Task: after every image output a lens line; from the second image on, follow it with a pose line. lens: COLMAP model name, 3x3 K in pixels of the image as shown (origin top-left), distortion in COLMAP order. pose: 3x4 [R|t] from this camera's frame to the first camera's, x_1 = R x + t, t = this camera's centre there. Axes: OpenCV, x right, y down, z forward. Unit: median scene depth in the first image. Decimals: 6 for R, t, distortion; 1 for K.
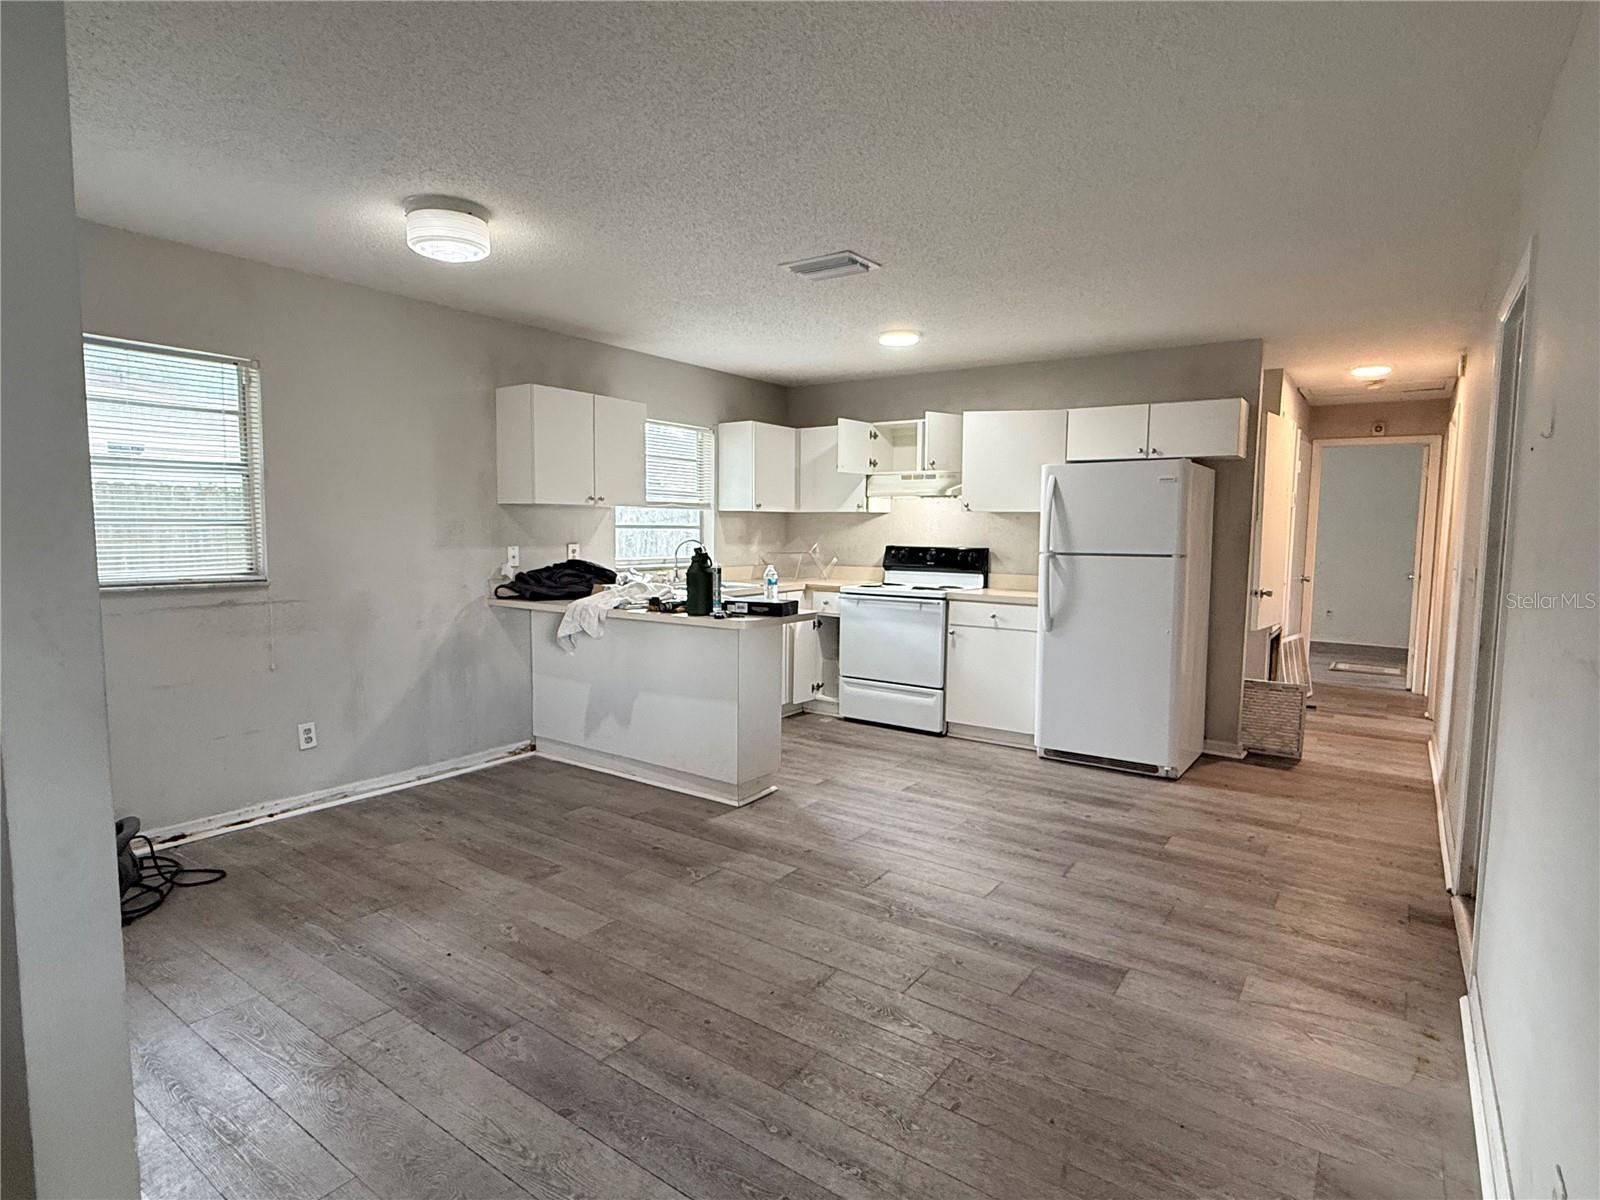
lens RADIAL K [[842.4, 0, 804.6], [0, 842.4, 591.2], [0, 0, 1]] dist [-0.001009, 0.000180]
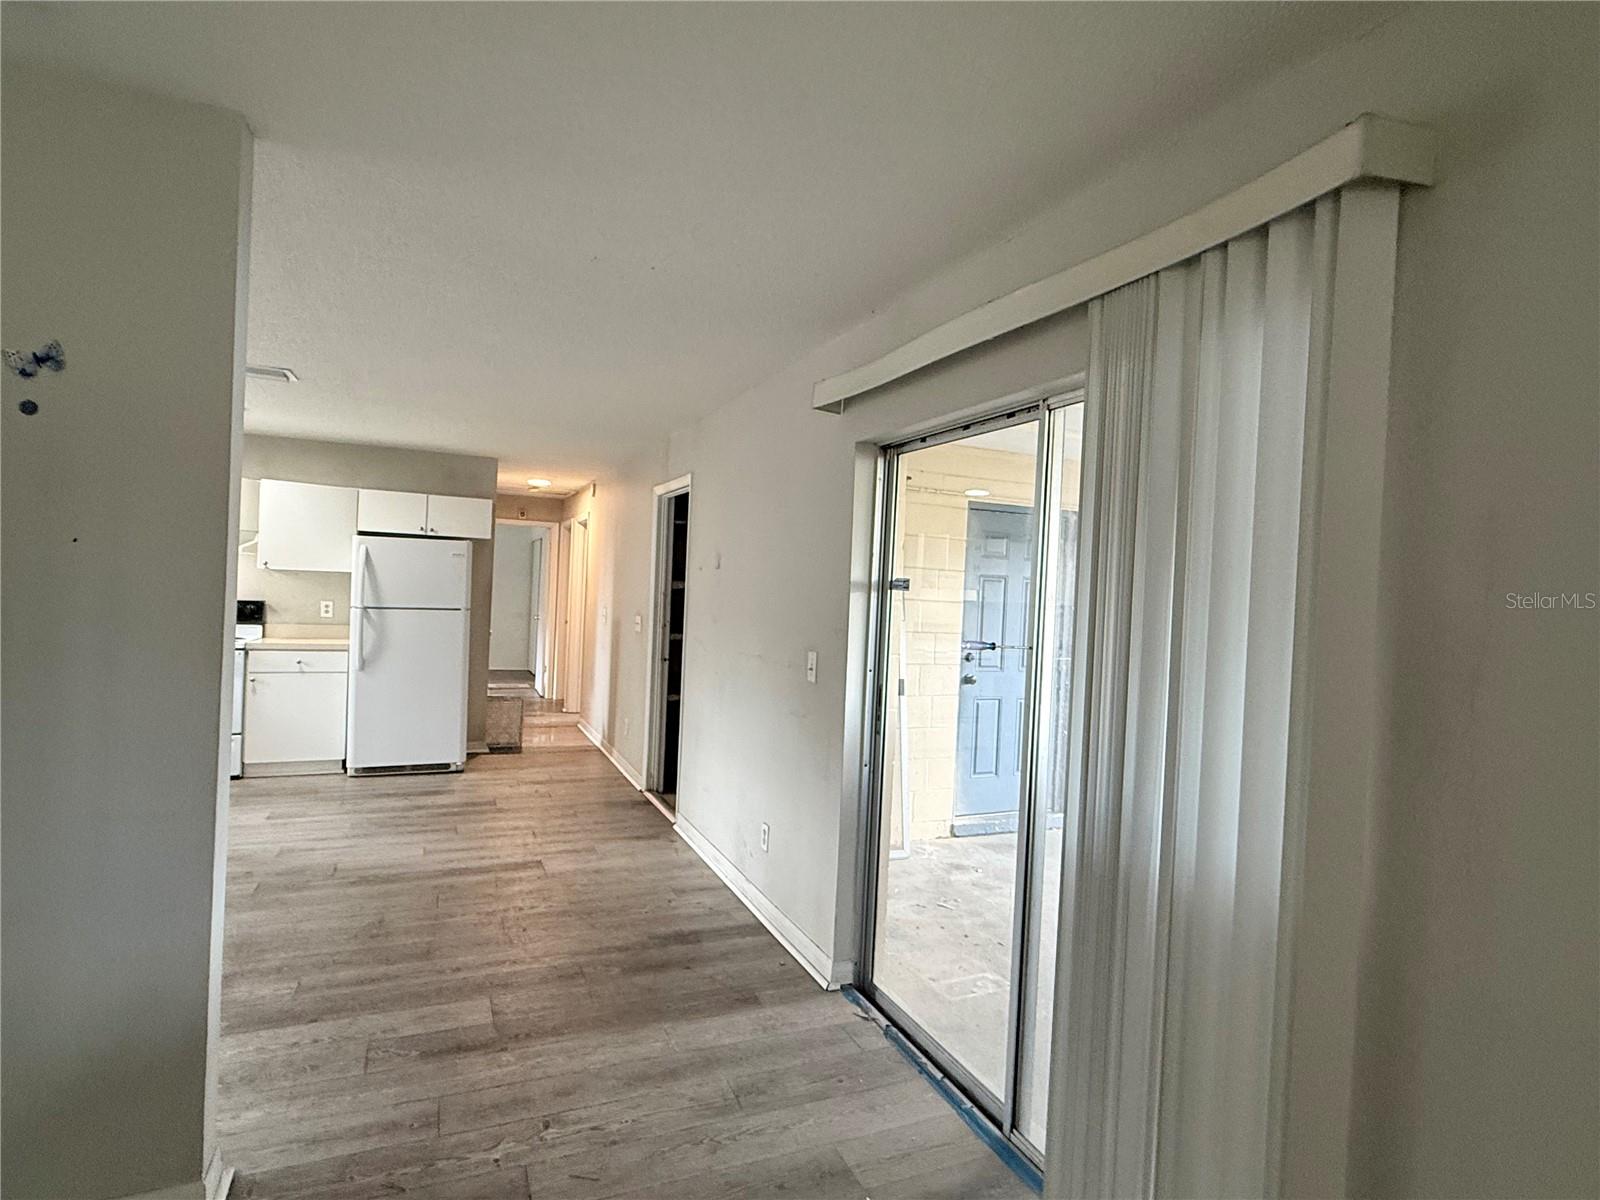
lens RADIAL K [[842.4, 0, 804.6], [0, 842.4, 591.2], [0, 0, 1]] dist [-0.001009, 0.000180]
pose [[0.509021, 0.008549, 0.860712, -0.455951], [0.028961, 0.999214, -0.027052, -0.017156], [-0.860267, 0.038697, 0.508374, -0.193019]]
